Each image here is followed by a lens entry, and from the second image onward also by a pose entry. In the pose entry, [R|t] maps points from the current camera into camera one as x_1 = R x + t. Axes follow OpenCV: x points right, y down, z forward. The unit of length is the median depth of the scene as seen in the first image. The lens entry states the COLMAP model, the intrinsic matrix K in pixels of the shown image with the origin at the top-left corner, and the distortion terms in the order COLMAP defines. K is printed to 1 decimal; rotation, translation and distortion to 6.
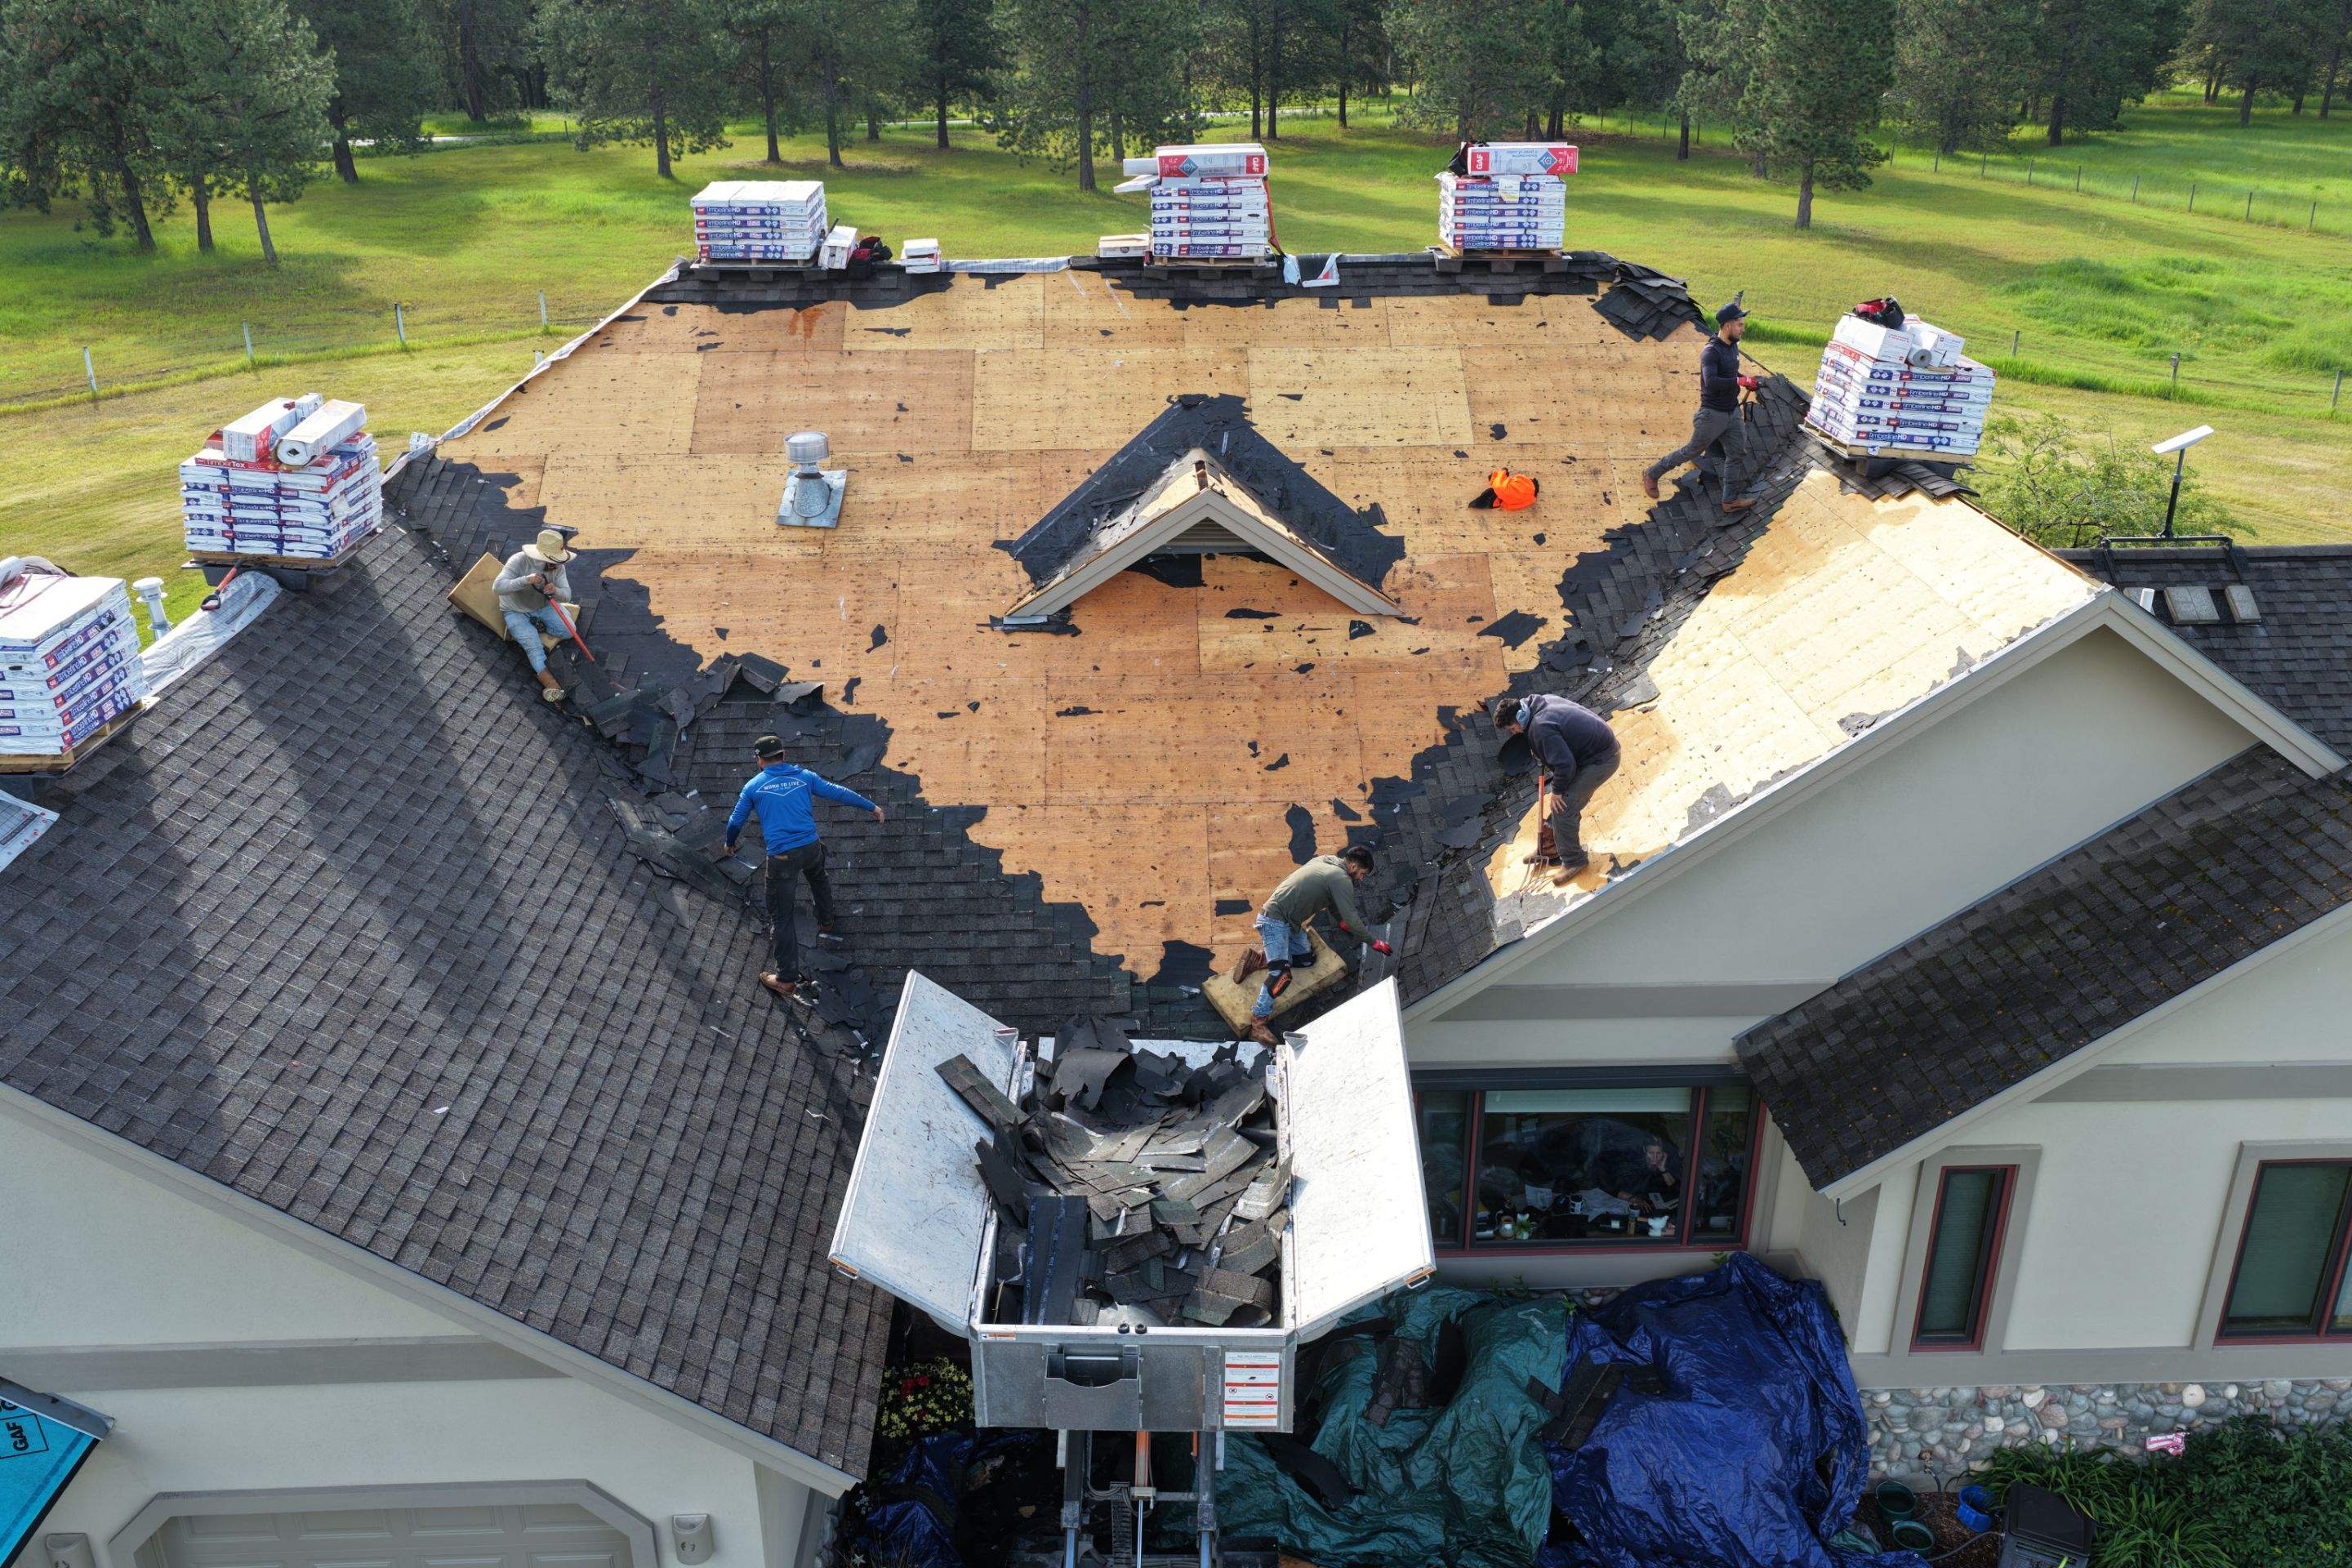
lens RADIAL K [[1948.9, 0, 1181.9], [0, 1948.9, 787.5], [0, 0, 1]] dist [-0.013166, 0.038456]
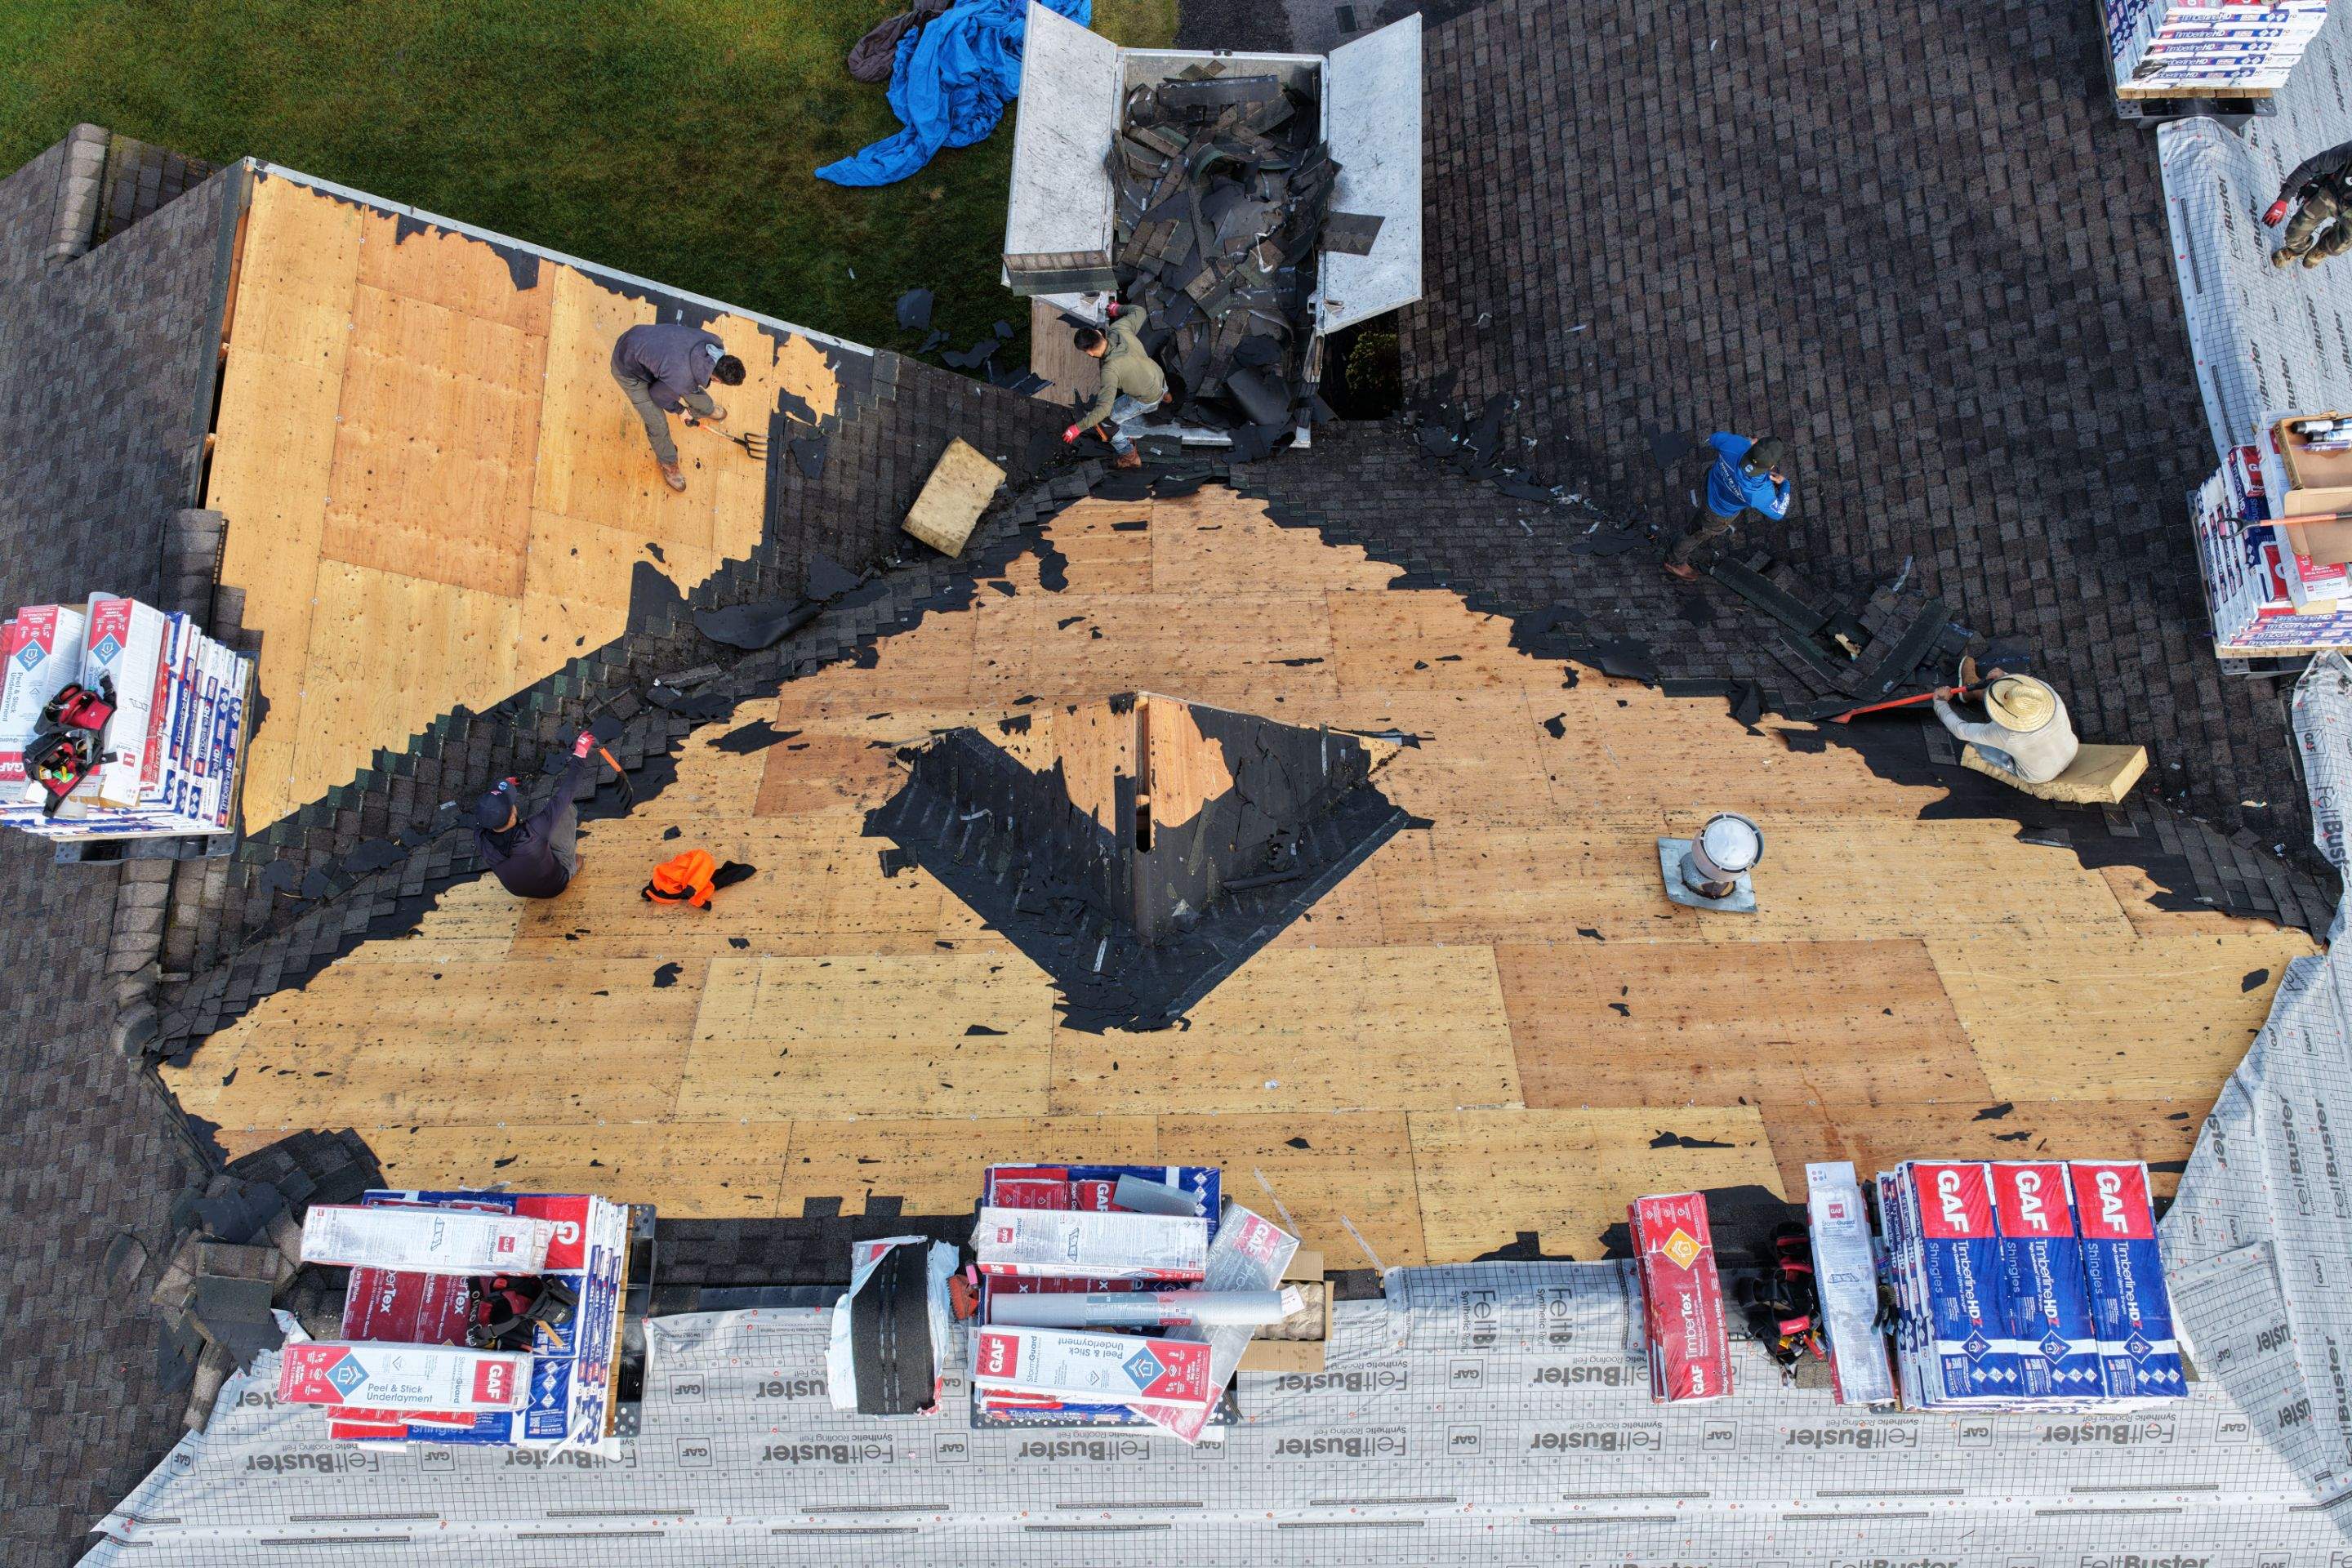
lens RADIAL K [[1948.9, 0, 1177.5], [0, 1948.9, 792.3], [0, 0, 1]] dist [-0.013166, 0.038456]
pose [[-0.999814, -0.017673, 0.007709, -0.007750], [0.009316, -0.092723, 0.995648, -0.868672], [-0.016881, 0.995535, 0.092871, 0.948782]]
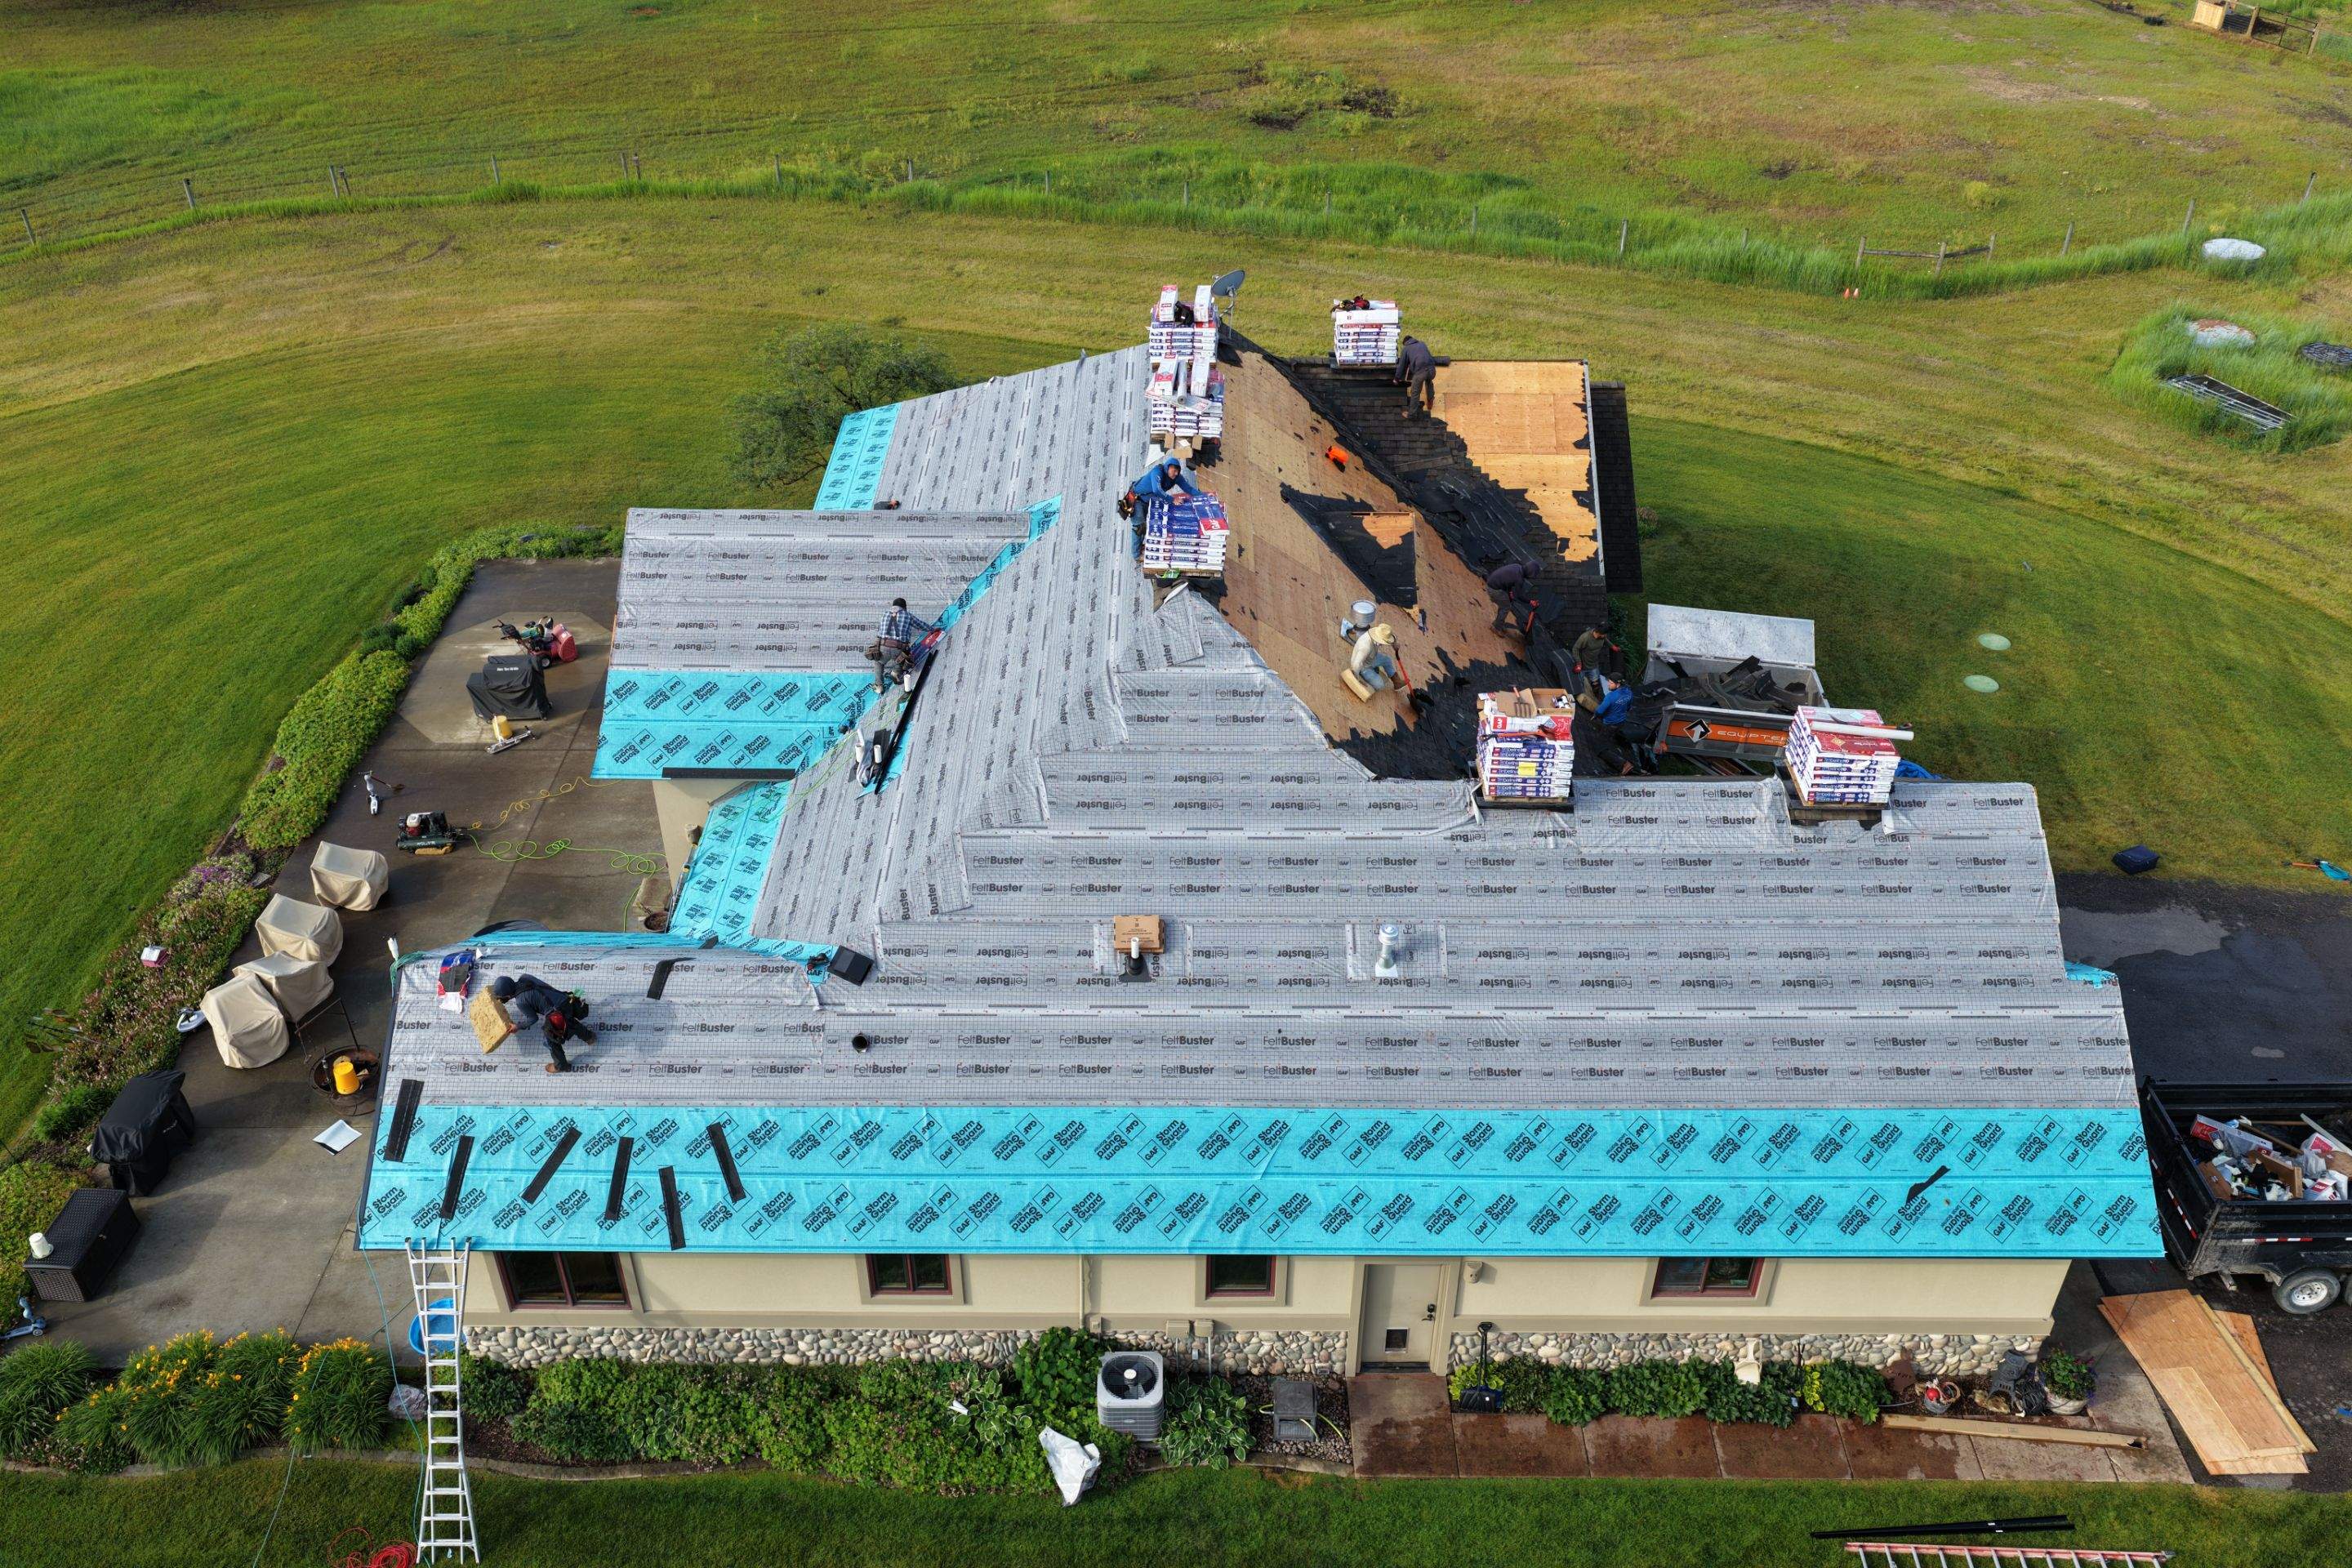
lens RADIAL K [[1948.9, 0, 1181.4], [0, 1948.9, 779.9], [0, 0, 1]] dist [-0.013166, 0.038456]
pose [[0.038315, -0.568918, 0.821501, -1.708274], [0.386648, 0.766510, 0.512801, -1.013715], [-0.921431, 0.297984, 0.249340, 0.791163]]
